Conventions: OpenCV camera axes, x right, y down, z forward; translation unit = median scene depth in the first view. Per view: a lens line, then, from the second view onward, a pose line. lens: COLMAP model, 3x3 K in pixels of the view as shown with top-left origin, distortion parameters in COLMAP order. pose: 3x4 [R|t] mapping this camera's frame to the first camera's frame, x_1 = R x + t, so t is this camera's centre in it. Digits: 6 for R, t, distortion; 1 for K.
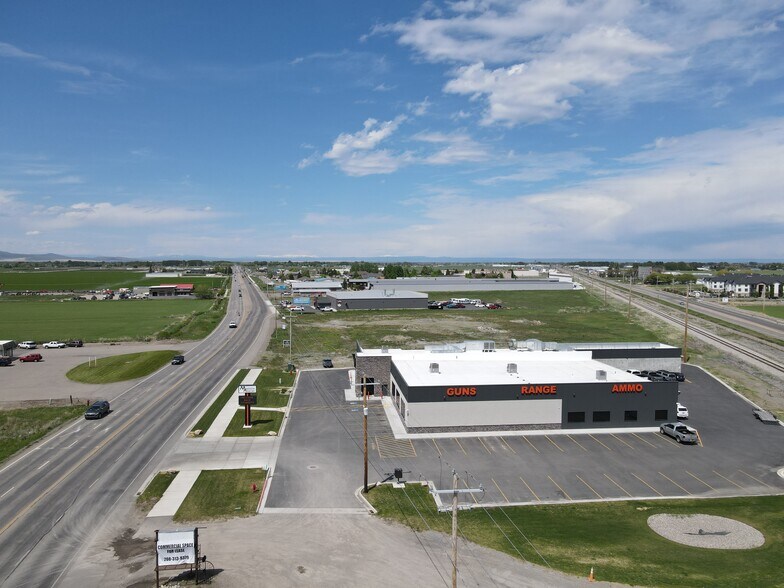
lens RADIAL K [[574.2, 0, 391.8], [0, 574.2, 278.9], [0, 0, 1]] dist [0.013630, 0.008247]
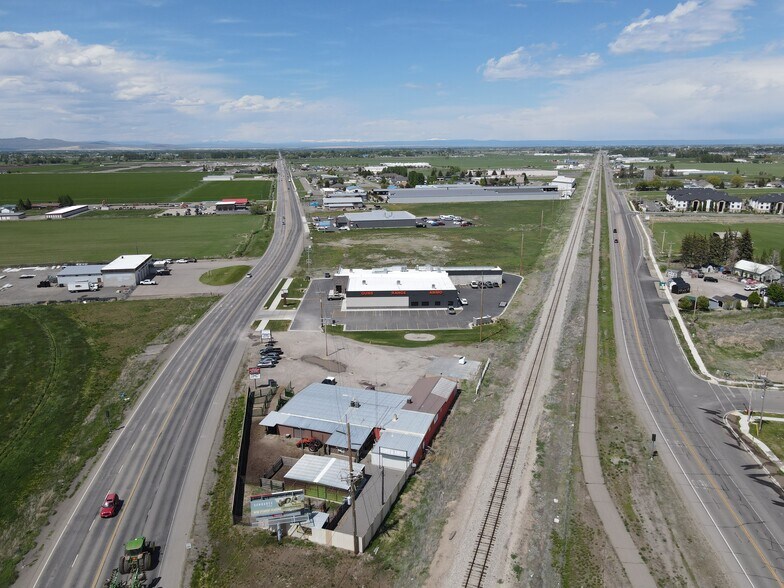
lens RADIAL K [[573.8, 0, 390.4], [0, 573.8, 294.5], [0, 0, 1]] dist [0.007569, 0.014415]
pose [[0.996706, 0.010827, -0.080373, 0.414494], [0.007289, 0.975077, 0.221747, -0.349922], [0.080771, -0.221602, 0.971786, -1.410229]]
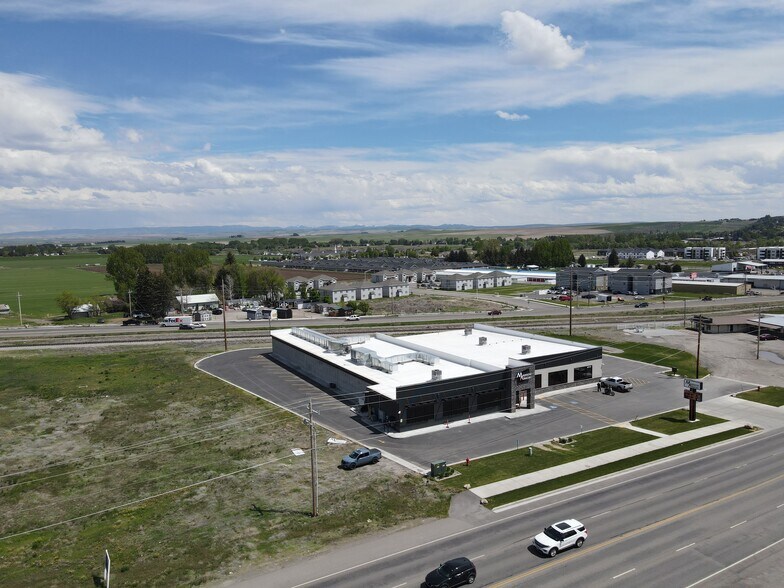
lens RADIAL K [[570.8, 0, 391.1], [0, 570.8, 317.4], [0, 0, 1]] dist [0.013739, 0.001500]
pose [[-0.386052, -0.120752, 0.914540, -0.972067], [0.046003, 0.987642, 0.149823, -0.103361], [-0.921329, 0.099911, -0.375726, 1.895877]]
